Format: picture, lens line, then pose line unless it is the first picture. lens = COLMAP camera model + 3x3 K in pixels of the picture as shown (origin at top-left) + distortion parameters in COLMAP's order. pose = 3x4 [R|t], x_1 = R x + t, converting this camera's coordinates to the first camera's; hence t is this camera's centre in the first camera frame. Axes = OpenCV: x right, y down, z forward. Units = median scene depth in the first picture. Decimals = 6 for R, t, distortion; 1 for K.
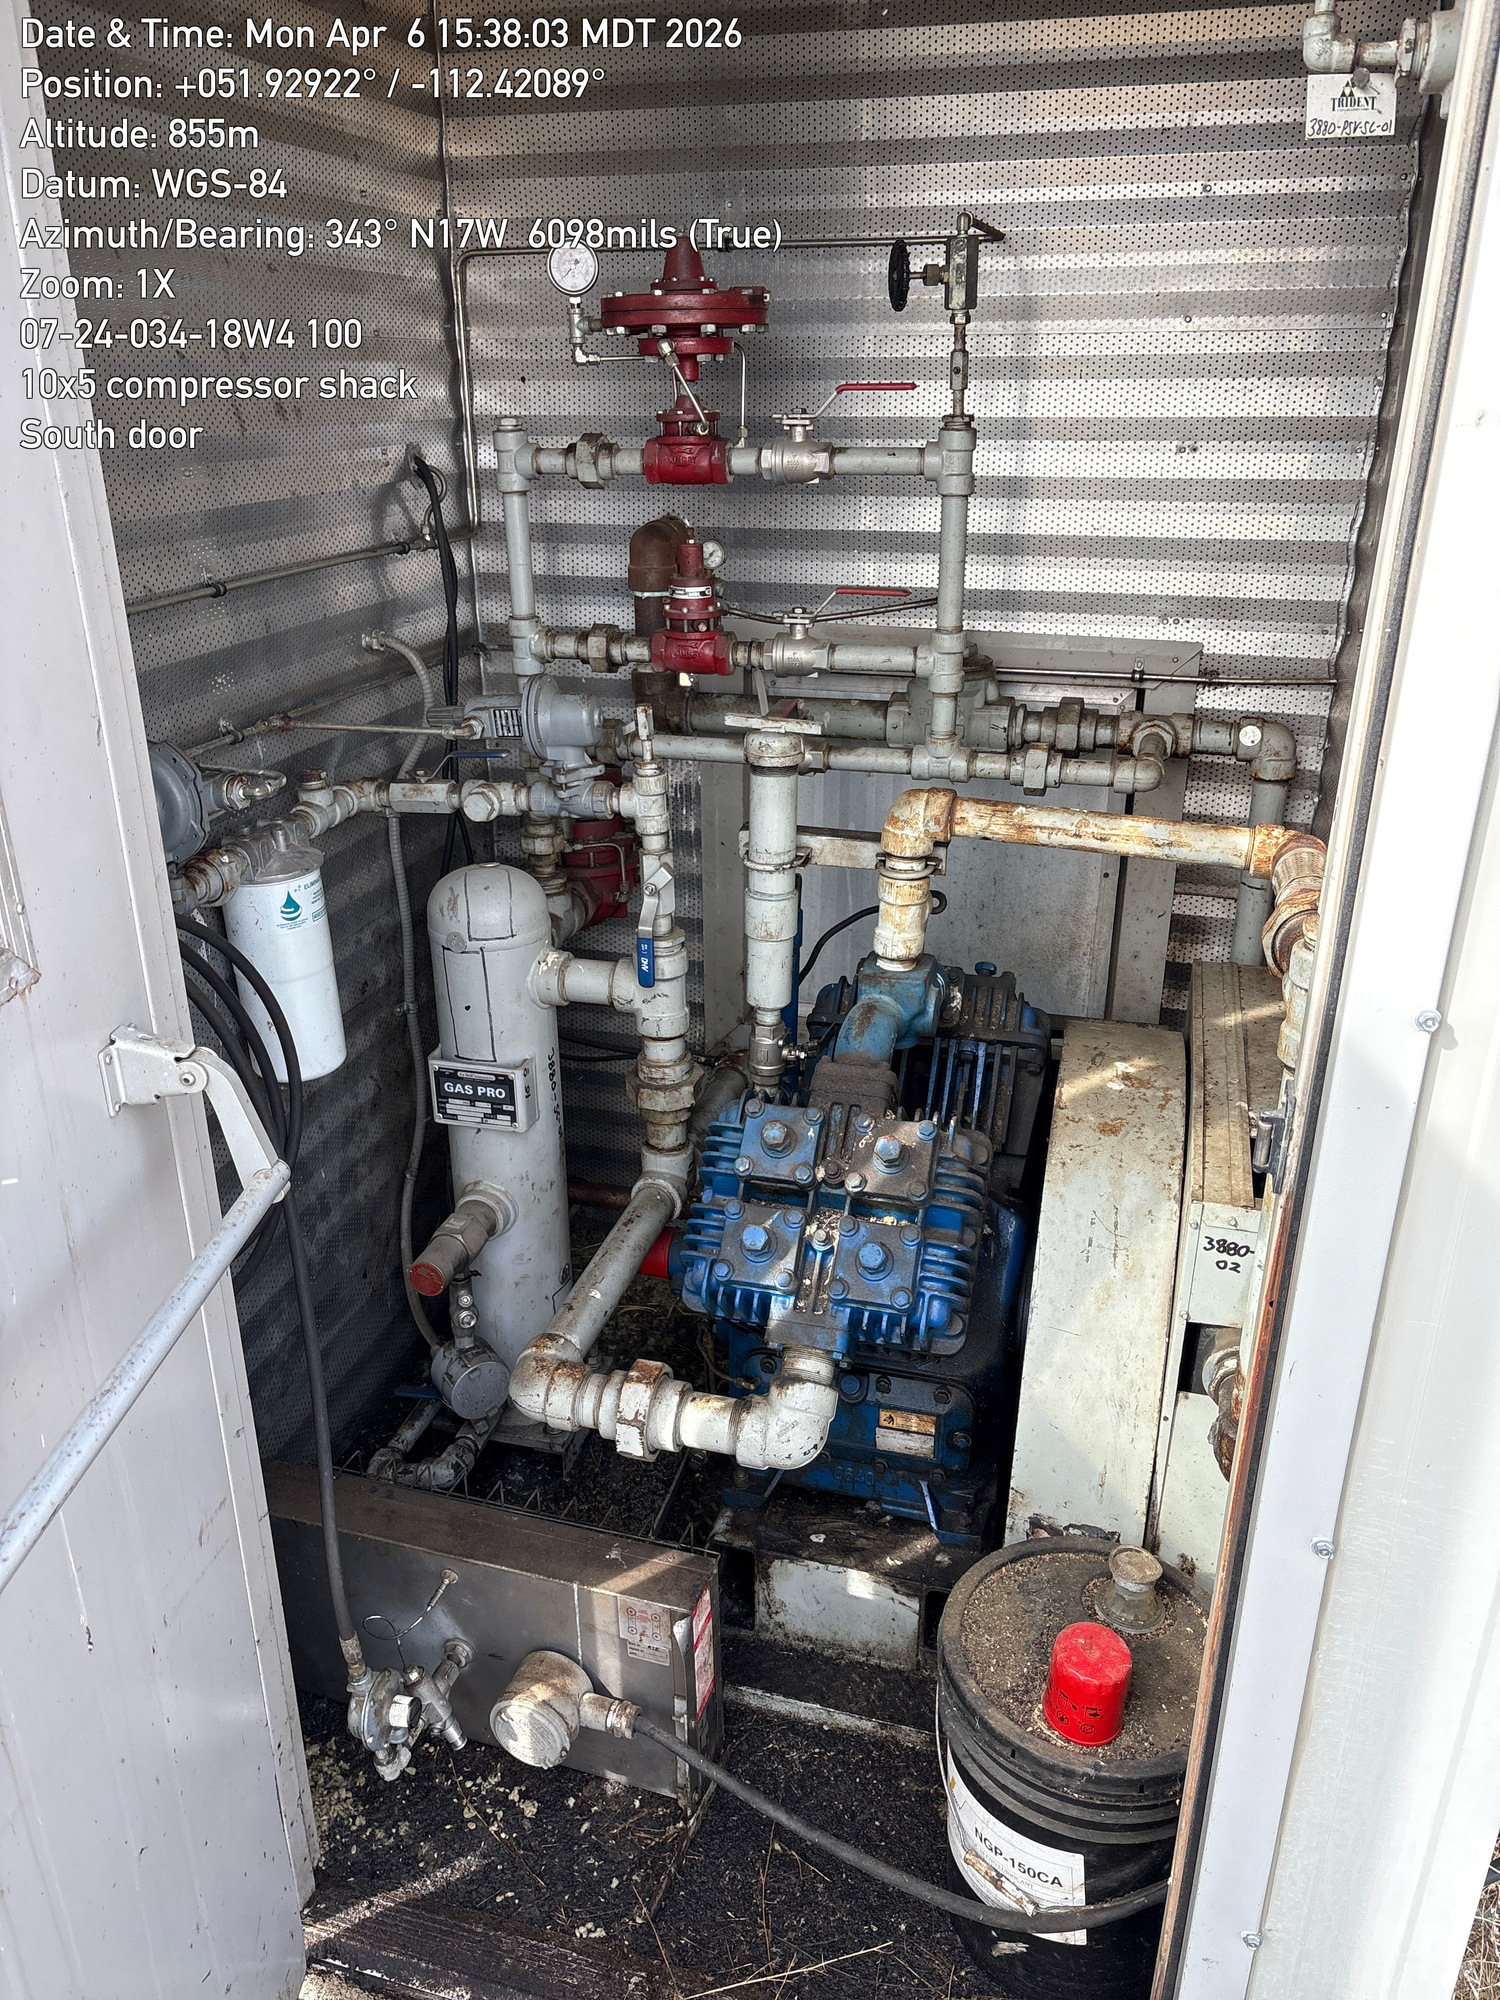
lens RADIAL K [[1491.0, 0, 750.0], [0, 1491.0, 1000.0], [0, 0, 1]] dist [0.070960, -0.083664]
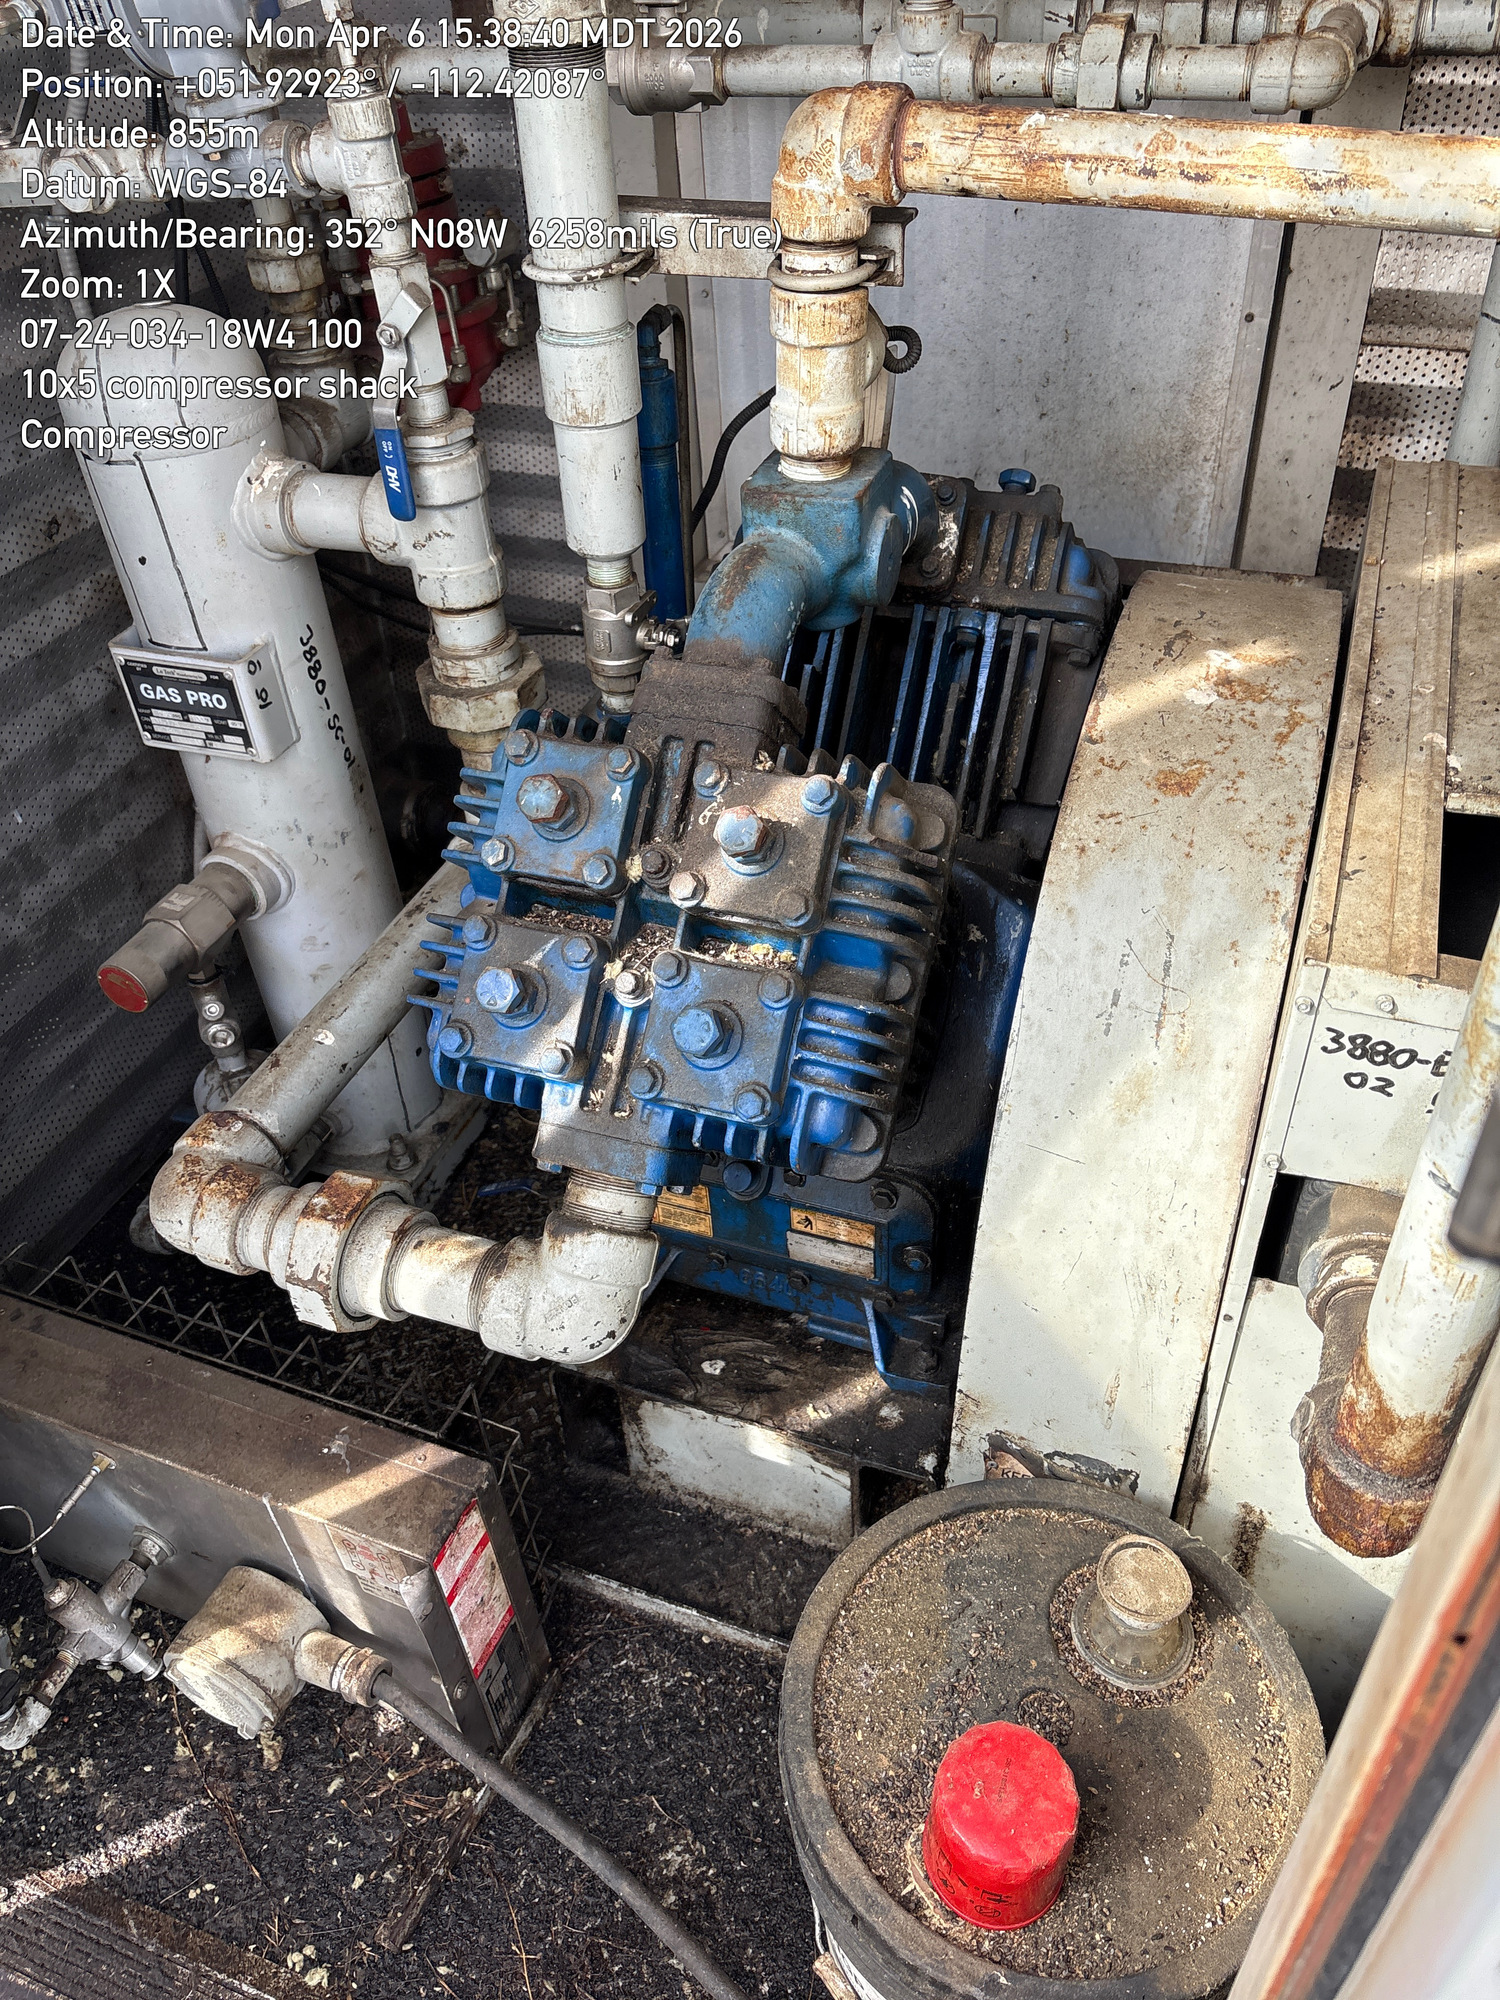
lens RADIAL K [[1538.3, 0, 750.0], [0, 1538.3, 1000.0], [0, 0, 1]] dist [0.048587, -0.069399]
pose [[0.995505, 0.015017, -0.093509, 0.135016], [0.011673, 0.960366, 0.278497, 0.005073], [0.093985, -0.278337, 0.955874, 0.416437]]
